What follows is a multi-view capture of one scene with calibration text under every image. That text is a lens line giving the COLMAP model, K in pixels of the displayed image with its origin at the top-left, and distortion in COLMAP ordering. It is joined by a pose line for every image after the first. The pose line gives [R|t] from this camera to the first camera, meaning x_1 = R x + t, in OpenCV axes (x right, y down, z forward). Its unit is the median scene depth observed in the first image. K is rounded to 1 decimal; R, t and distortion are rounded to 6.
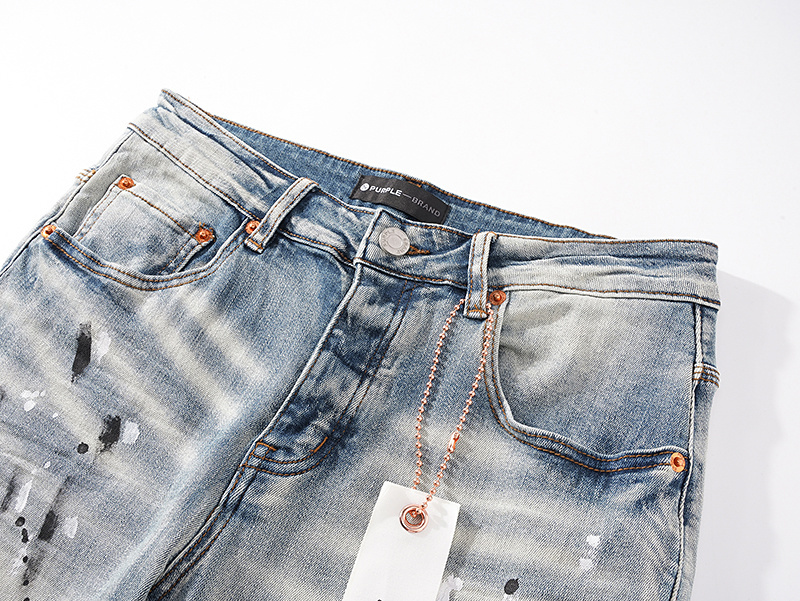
lens RADIAL K [[827.1, 0, 400.0], [0, 827.1, 300.5], [0, 0, 1]] dist [-0.112101, 0.129619]
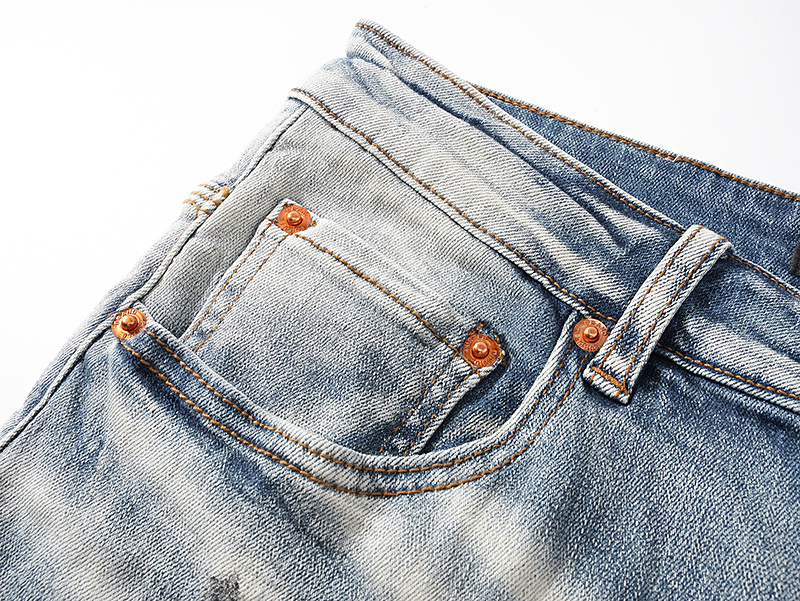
lens RADIAL K [[827.1, 0, 400.0], [0, 827.1, 300.5], [0, 0, 1]] dist [-0.112101, 0.129619]
pose [[0.998789, 0.035894, -0.033635, -0.271227], [-0.035023, 0.999045, 0.026109, -0.117083], [0.034540, -0.024899, 0.999093, 0.560682]]
